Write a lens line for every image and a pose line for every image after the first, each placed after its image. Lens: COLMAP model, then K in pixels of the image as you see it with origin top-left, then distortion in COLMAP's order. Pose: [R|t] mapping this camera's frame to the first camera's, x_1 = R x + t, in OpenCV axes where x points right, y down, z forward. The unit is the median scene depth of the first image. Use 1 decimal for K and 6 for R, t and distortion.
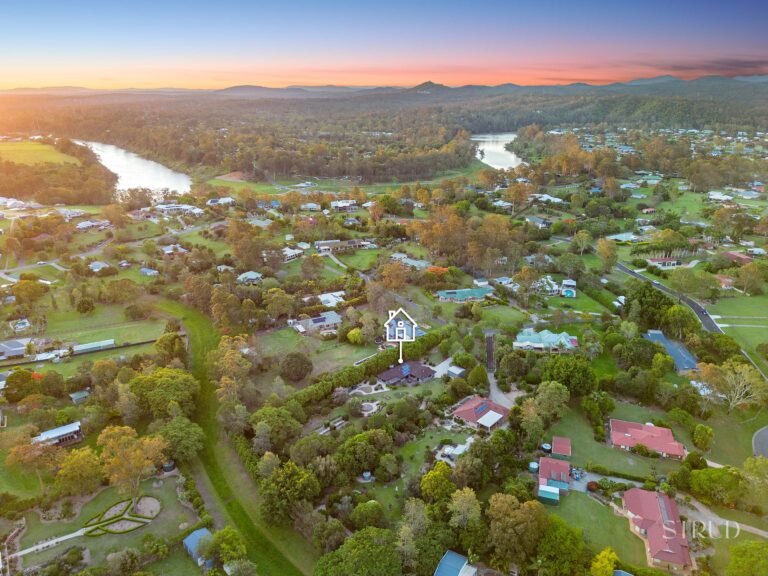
lens RADIAL K [[532.5, 0, 384.0], [0, 532.5, 288.0], [0, 0, 1]] dist [-0.002881, -0.002607]
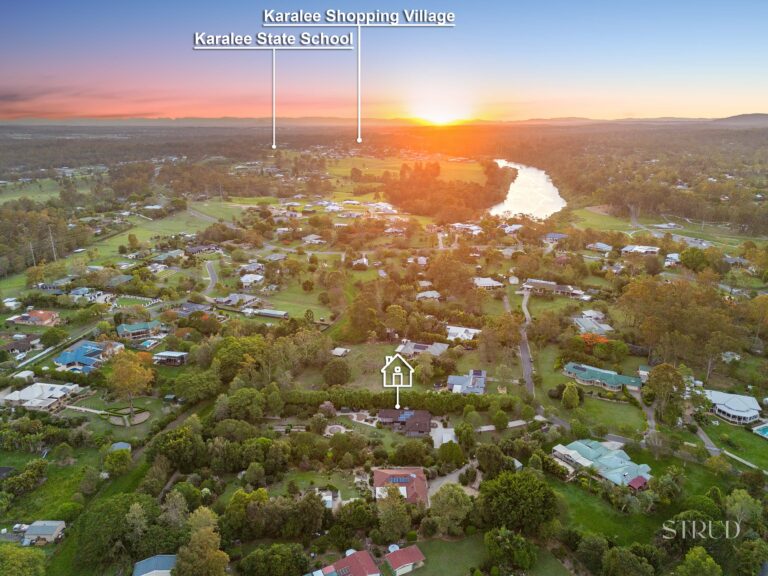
lens RADIAL K [[532.5, 0, 384.0], [0, 532.5, 288.0], [0, 0, 1]] dist [-0.002881, -0.002607]
pose [[0.678661, 0.207641, -0.704488, 0.388500], [-0.242905, 0.968682, 0.051510, -0.064361], [0.693120, 0.136166, 0.707844, 0.173082]]
